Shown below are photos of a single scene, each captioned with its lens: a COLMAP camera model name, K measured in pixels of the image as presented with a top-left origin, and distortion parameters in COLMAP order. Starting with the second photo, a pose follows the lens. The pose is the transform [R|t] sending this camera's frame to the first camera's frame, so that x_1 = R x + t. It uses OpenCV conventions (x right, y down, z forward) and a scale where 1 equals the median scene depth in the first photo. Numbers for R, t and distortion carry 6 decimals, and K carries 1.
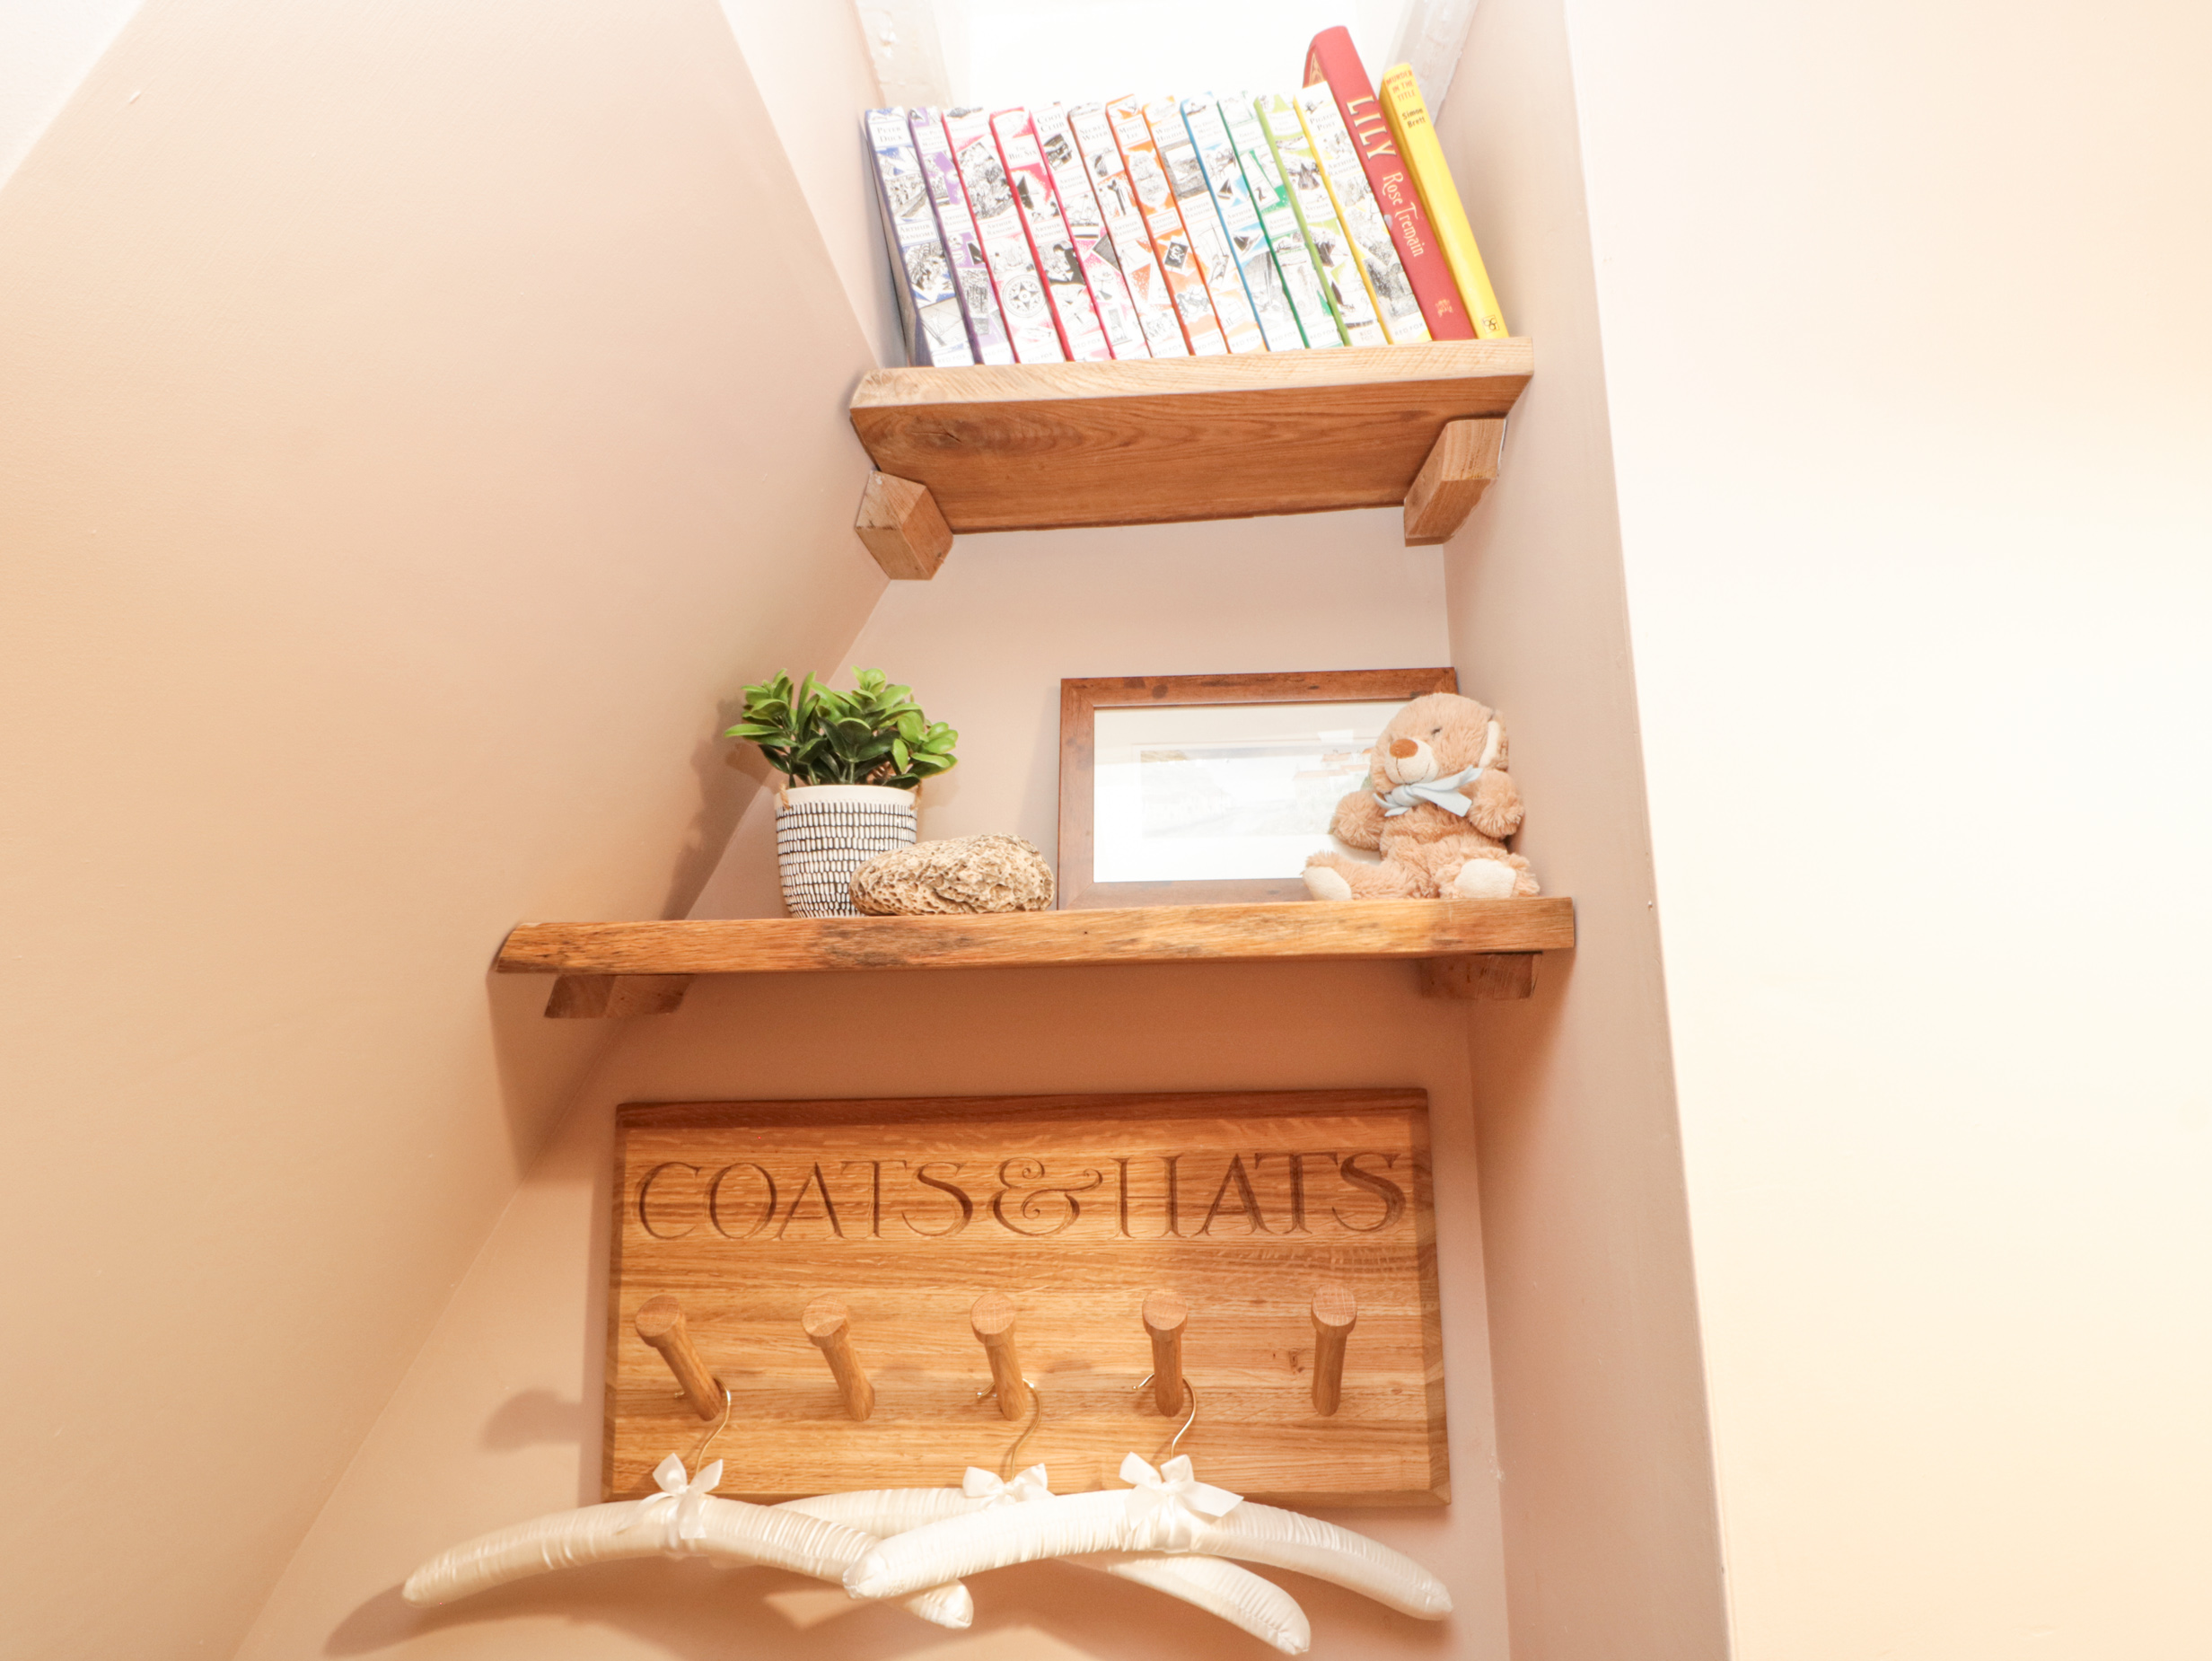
lens RADIAL K [[1162.4, 0, 1120.3], [0, 1162.4, 837.1], [0, 0, 1]] dist [-0.002882, -0.010463]
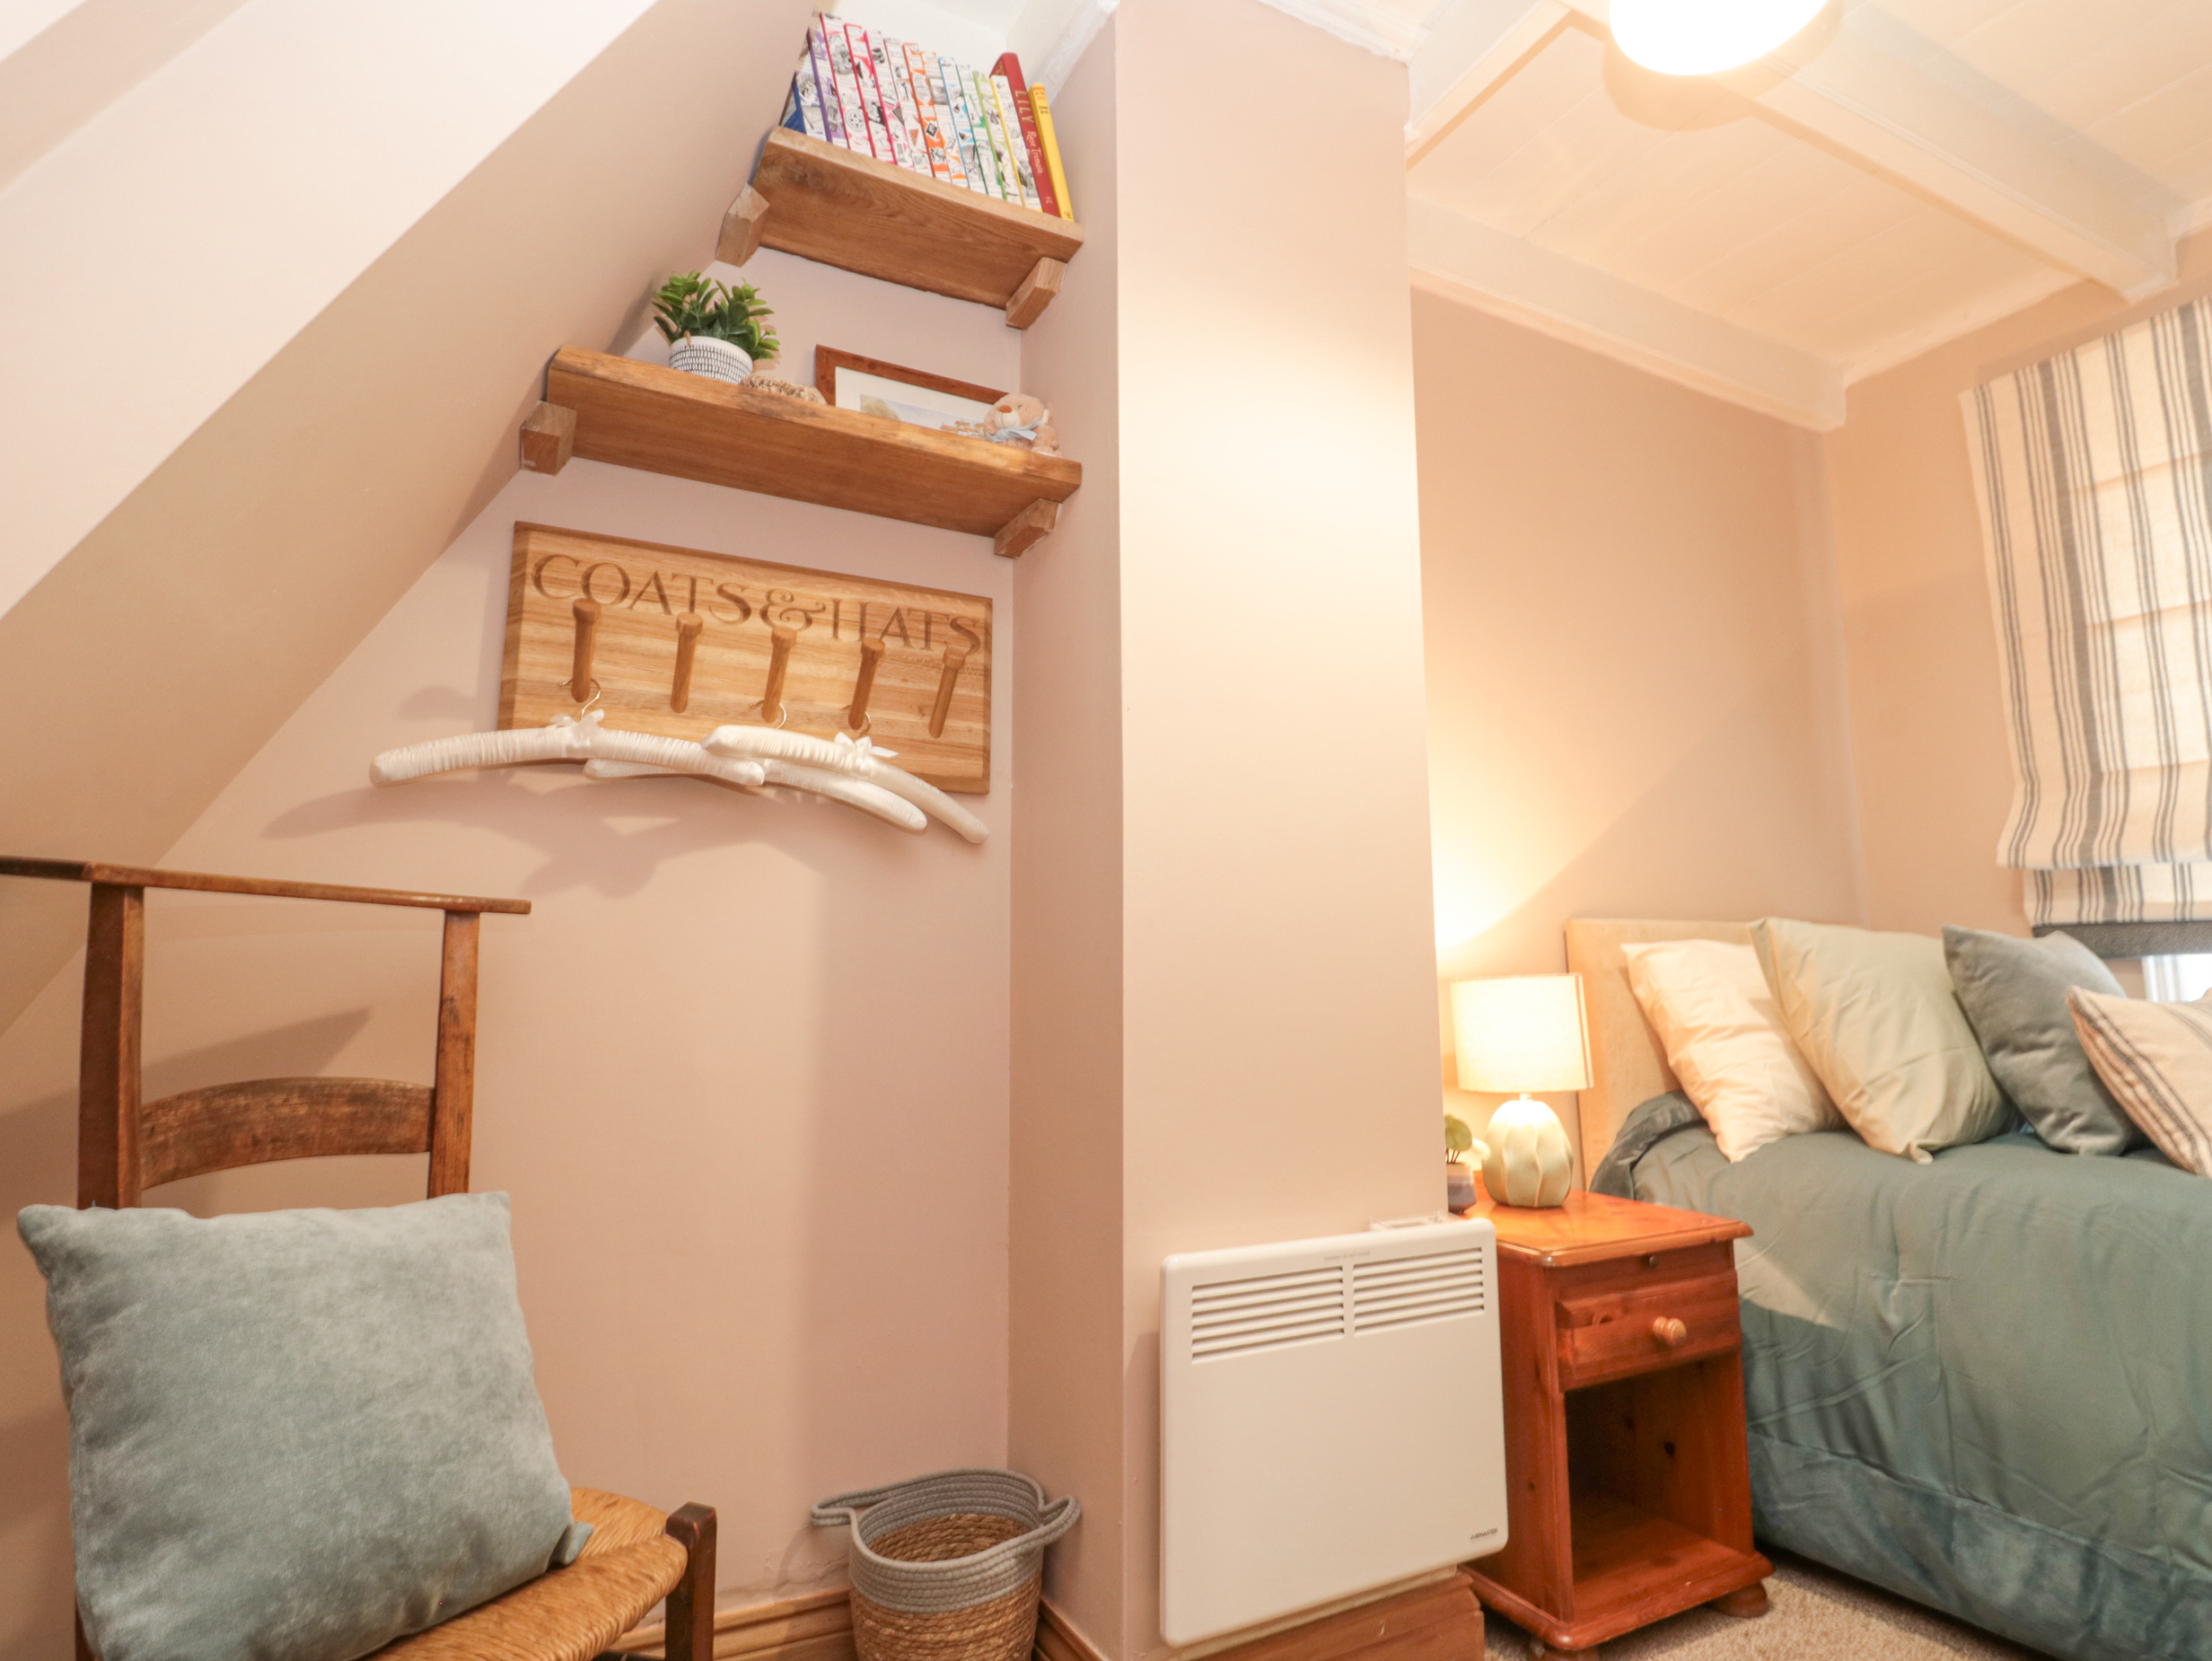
lens RADIAL K [[1162.4, 0, 1120.3], [0, 1162.4, 837.1], [0, 0, 1]] dist [-0.002882, -0.010463]
pose [[0.871638, 0.095222, 0.480811, -0.514047], [-0.087774, 0.995415, -0.038016, 0.767912], [-0.482226, -0.009067, 0.876000, -0.934880]]
